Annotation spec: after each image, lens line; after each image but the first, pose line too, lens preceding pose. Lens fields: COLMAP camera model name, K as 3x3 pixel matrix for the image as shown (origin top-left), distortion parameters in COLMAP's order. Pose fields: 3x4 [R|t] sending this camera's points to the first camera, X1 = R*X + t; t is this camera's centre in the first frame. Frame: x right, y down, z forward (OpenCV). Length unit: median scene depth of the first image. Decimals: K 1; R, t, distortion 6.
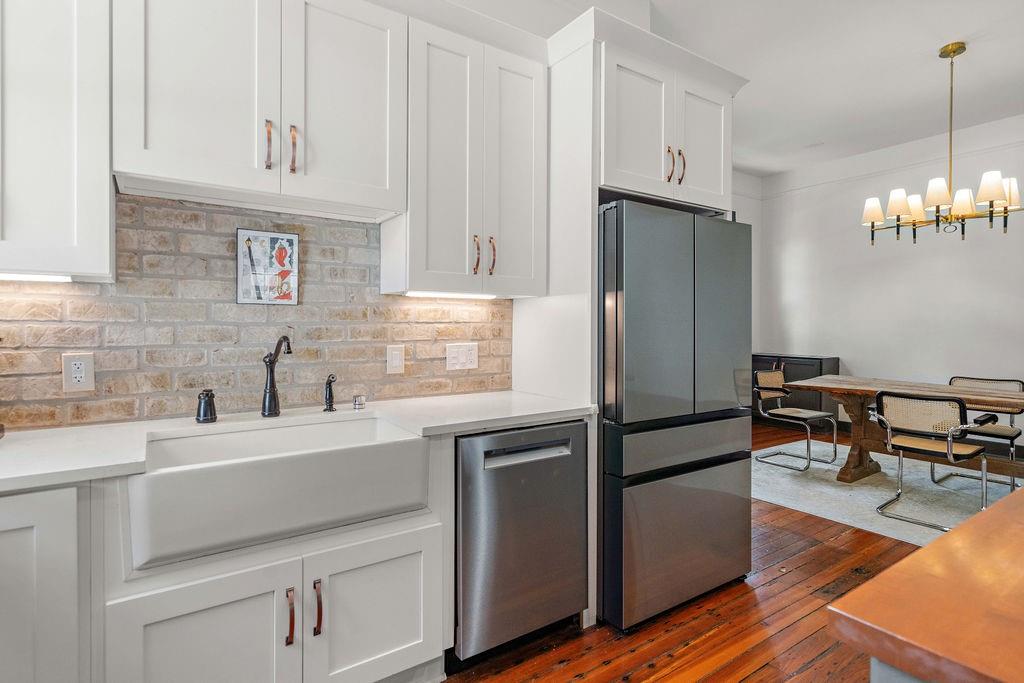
lens RADIAL K [[524.4, 0, 530.1], [0, 524.4, 329.4], [0, 0, 1]] dist [-0.001963, -0.000226]
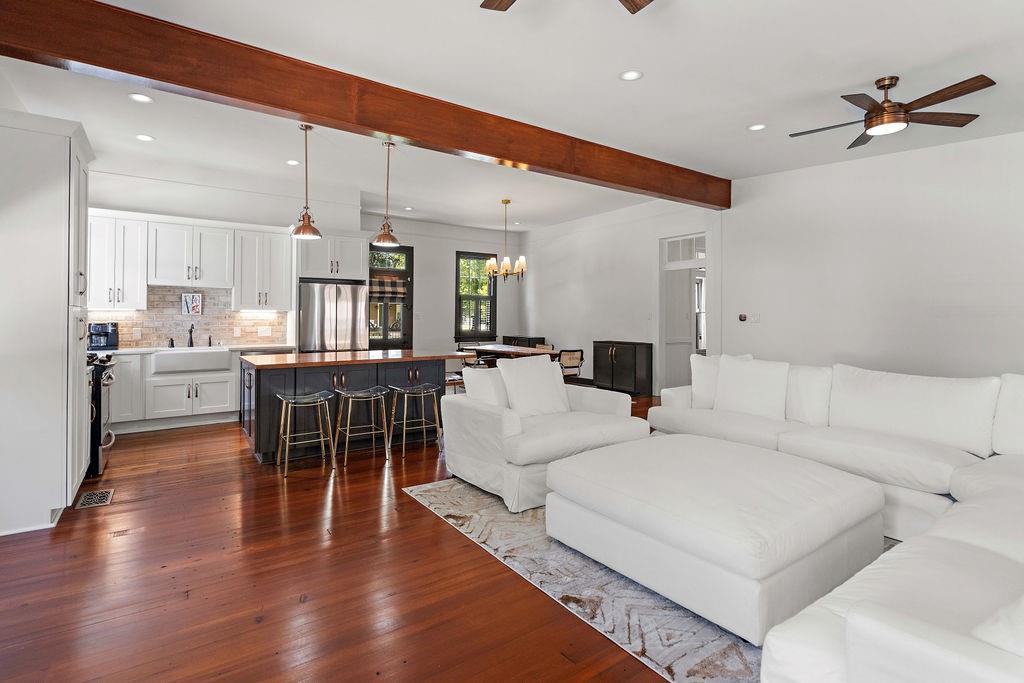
lens RADIAL K [[488.0, 0, 517.9], [0, 488.0, 312.7], [0, 0, 1]] dist [0.000191, 0.000075]
pose [[0.999982, -0.001994, 0.005619, 1.668943], [0.002095, 0.999835, -0.018023, -0.000701], [-0.005582, 0.018034, 0.999822, -2.269903]]
